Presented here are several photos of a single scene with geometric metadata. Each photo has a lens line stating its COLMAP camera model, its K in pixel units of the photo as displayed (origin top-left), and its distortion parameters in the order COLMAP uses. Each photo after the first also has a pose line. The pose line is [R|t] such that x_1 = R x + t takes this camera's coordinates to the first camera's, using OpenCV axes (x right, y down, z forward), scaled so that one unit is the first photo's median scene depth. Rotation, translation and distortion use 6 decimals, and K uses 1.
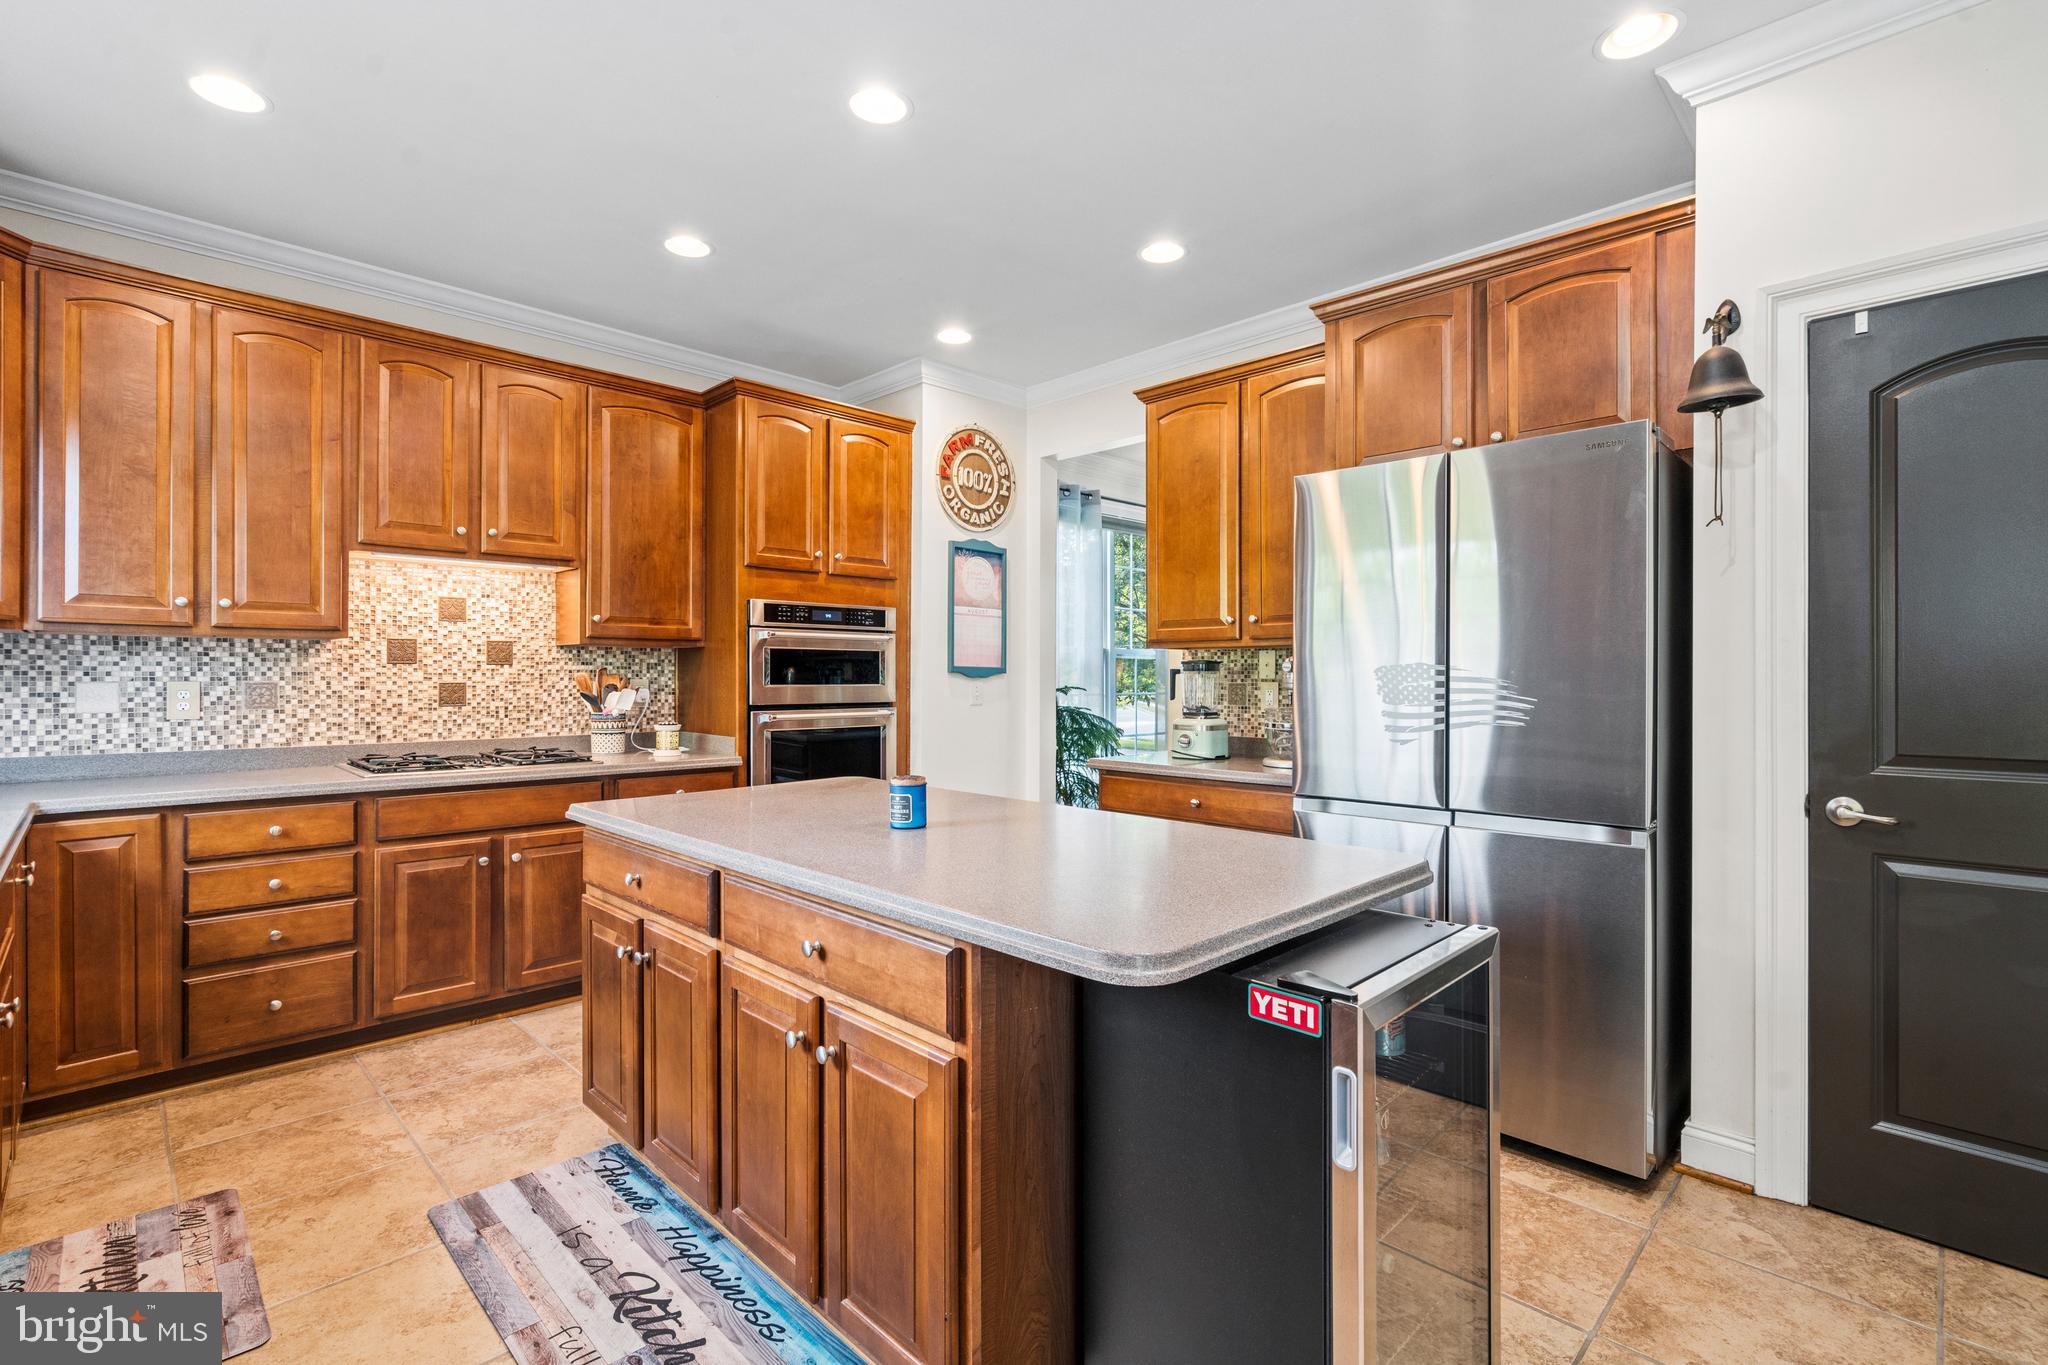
lens RADIAL K [[924.6, 0, 1024.0], [0, 924.6, 682.5], [0, 0, 1]] dist [-0.010608, 0.003374]
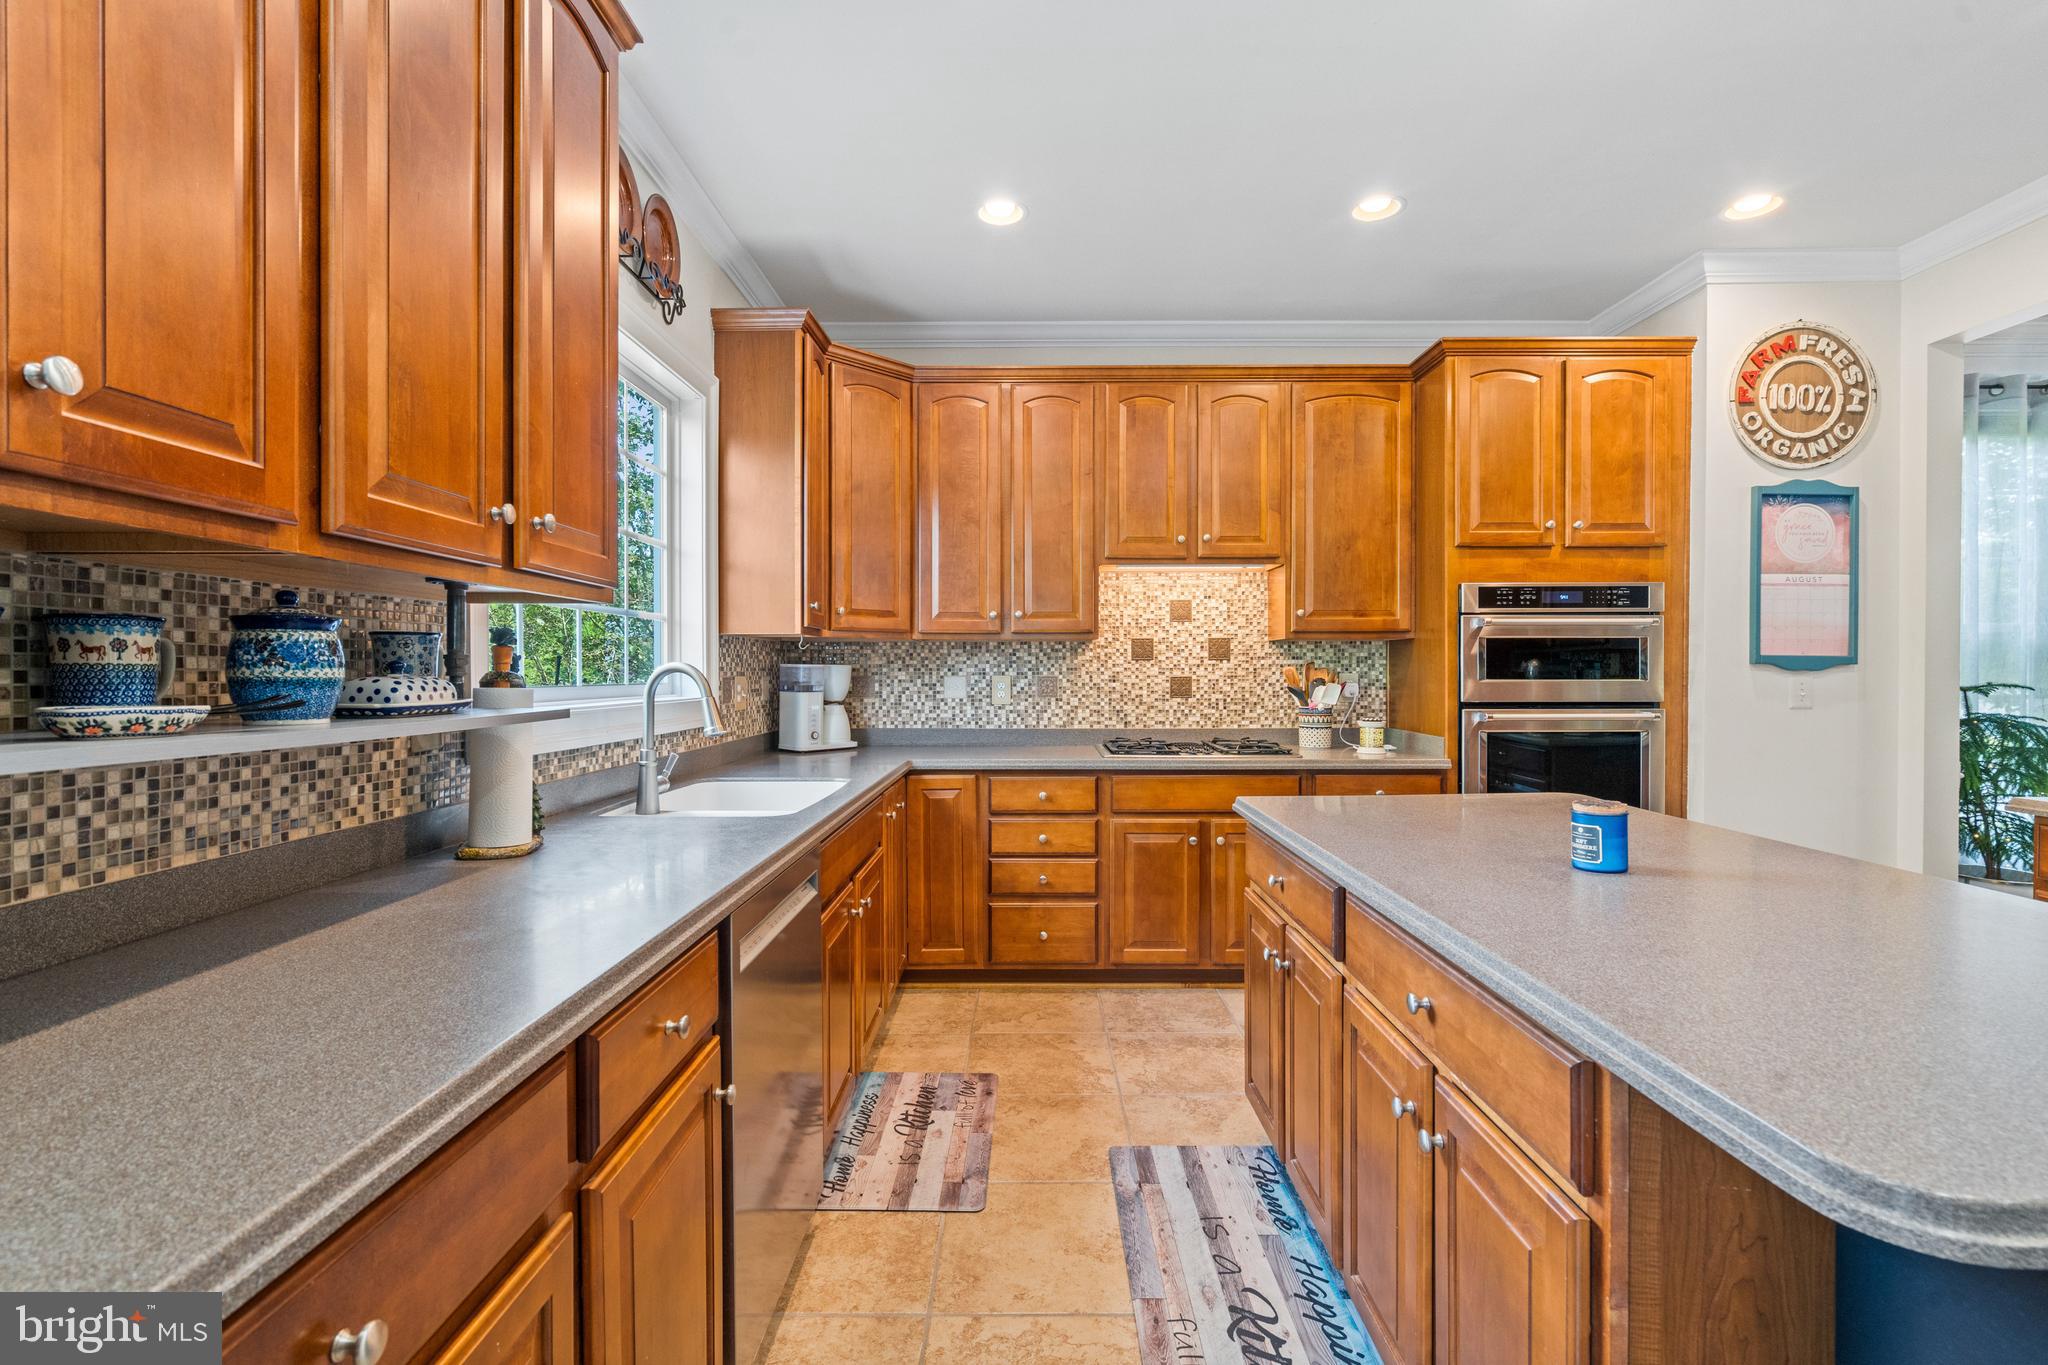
lens RADIAL K [[924.6, 0, 1024.0], [0, 924.6, 682.5], [0, 0, 1]] dist [-0.010608, 0.003374]
pose [[0.704092, 0.005494, -0.710087, 0.049085], [-0.001414, 0.999979, 0.006334, 0.000519], [0.710107, -0.003456, 0.704085, 0.092562]]
